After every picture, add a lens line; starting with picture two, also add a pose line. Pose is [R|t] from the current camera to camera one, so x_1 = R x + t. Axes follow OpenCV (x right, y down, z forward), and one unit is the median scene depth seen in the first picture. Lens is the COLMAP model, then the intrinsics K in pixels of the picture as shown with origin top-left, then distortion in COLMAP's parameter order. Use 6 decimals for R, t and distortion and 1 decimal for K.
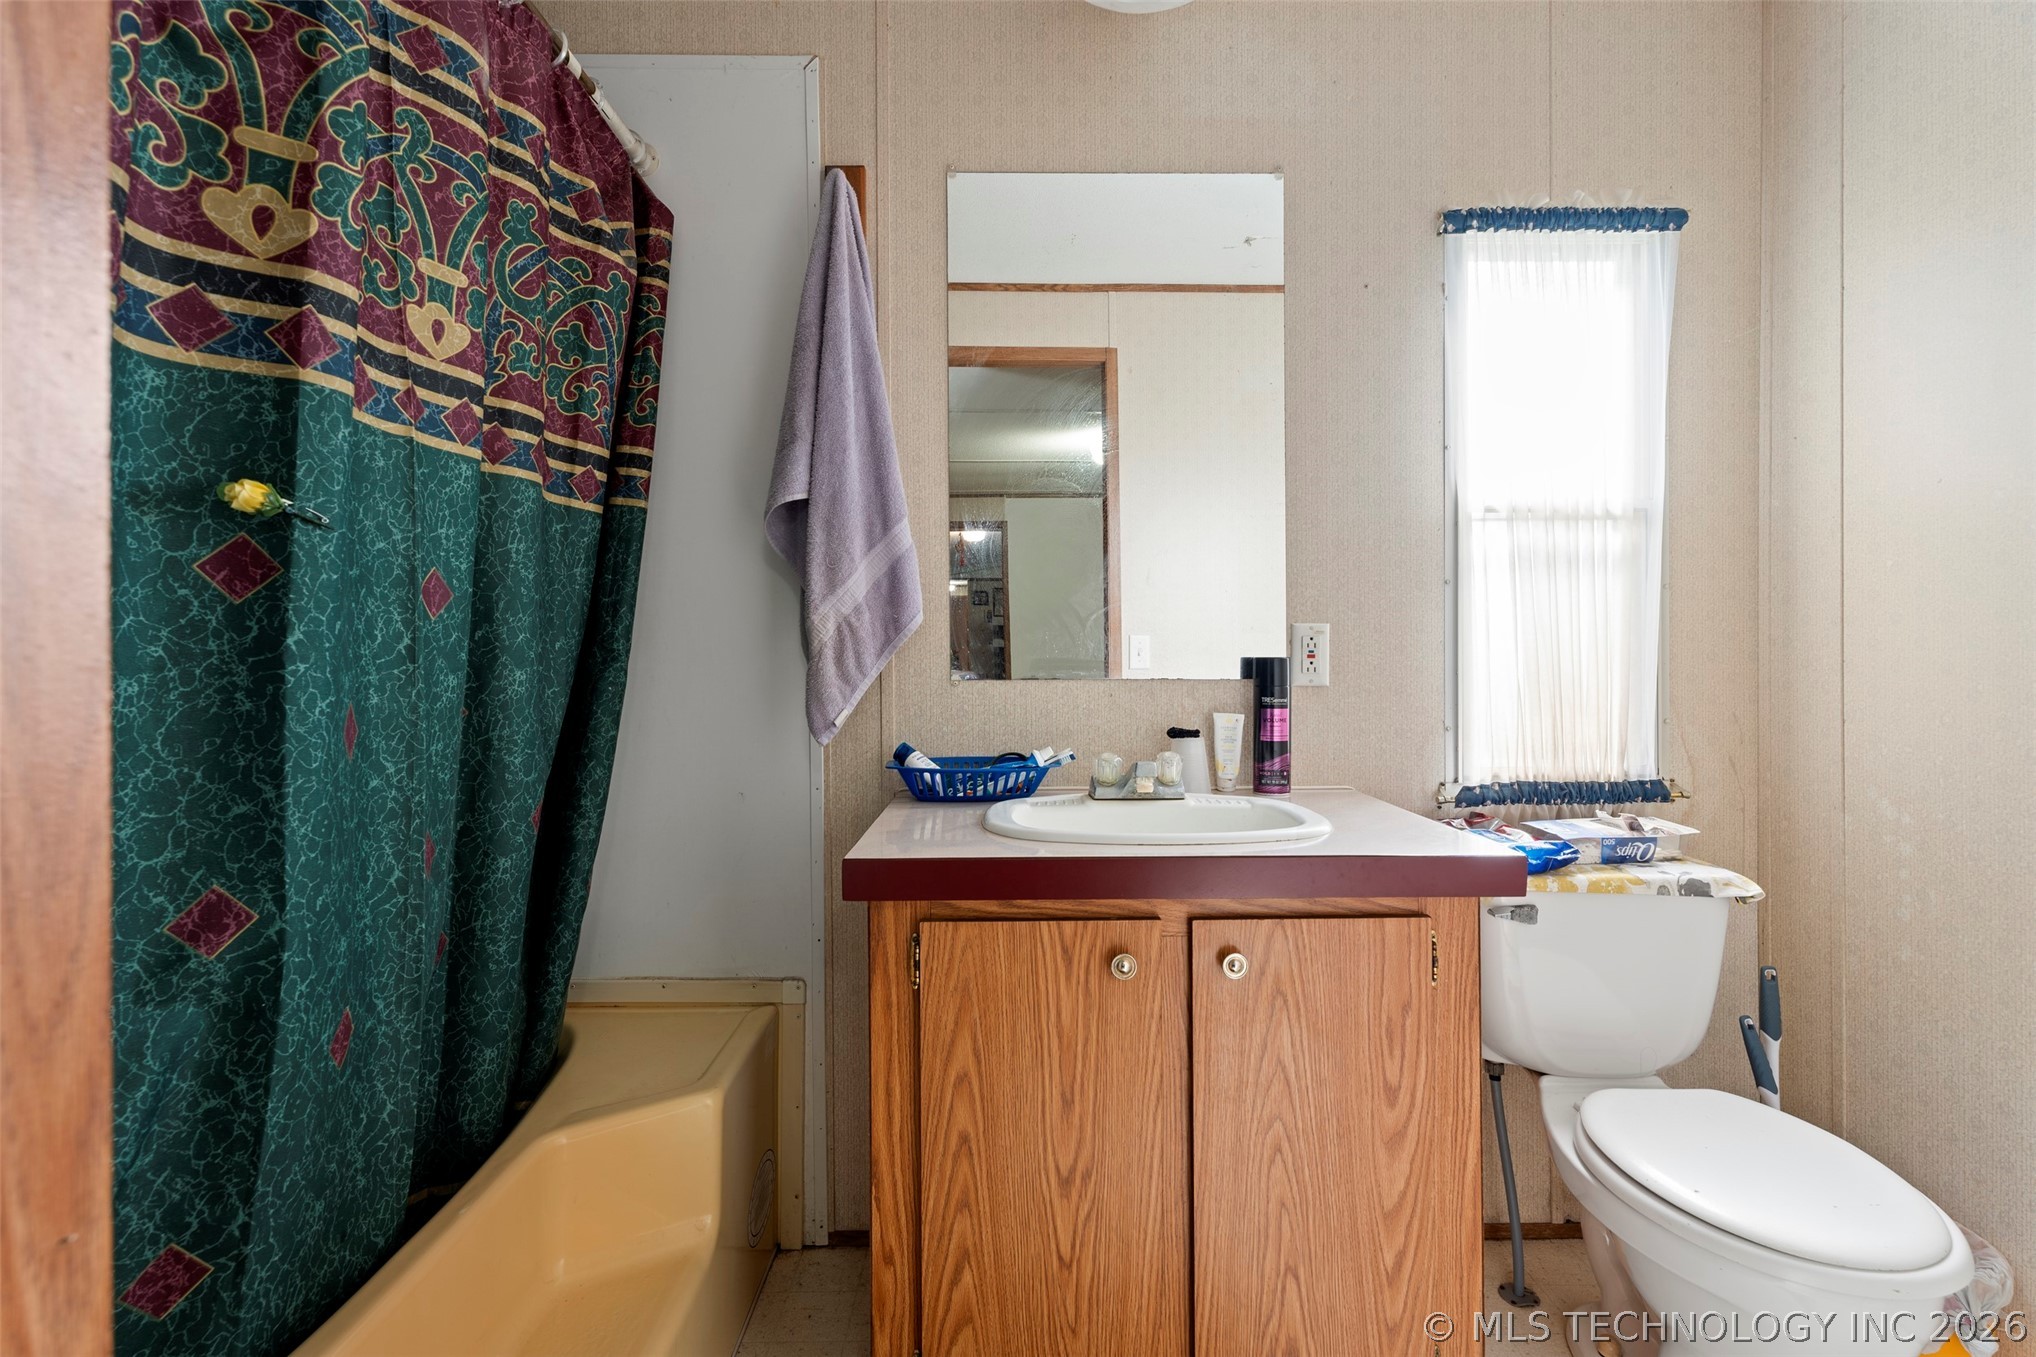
lens RADIAL K [[919.1, 0, 1016.6], [0, 919.1, 672.4], [0, 0, 1]] dist [0.003775, 0.000559]
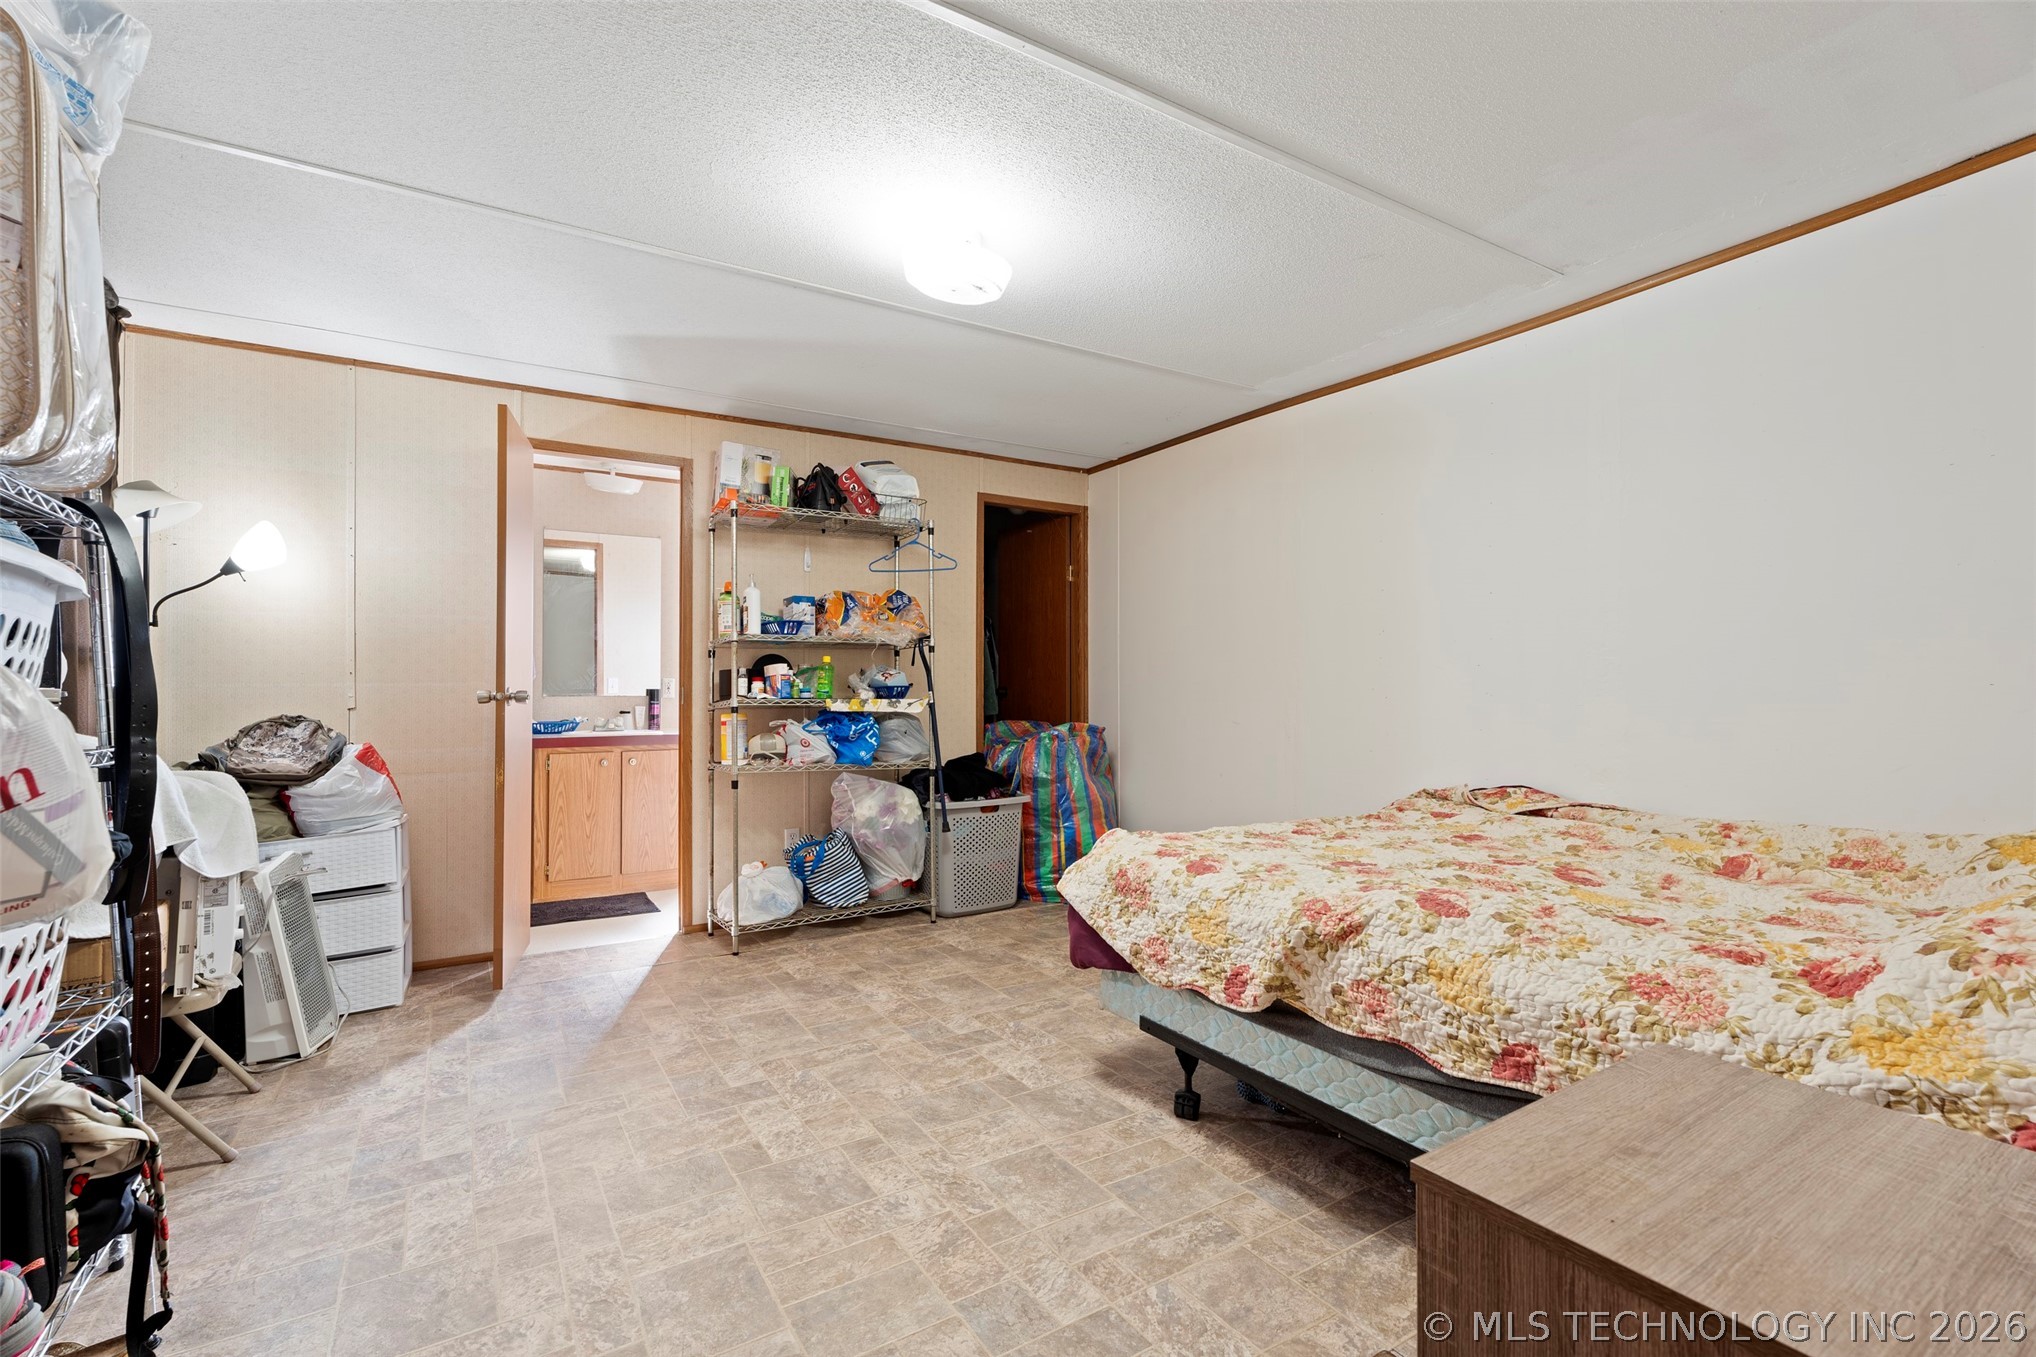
lens RADIAL K [[919.1, 0, 1023.4], [0, 919.1, 684.4], [0, 0, 1]] dist [0.003775, 0.000559]
pose [[0.859471, 0.001936, 0.511181, -0.266302], [0.006041, 0.999885, -0.013944, 0.020653], [-0.511149, 0.015073, 0.859360, -2.477439]]
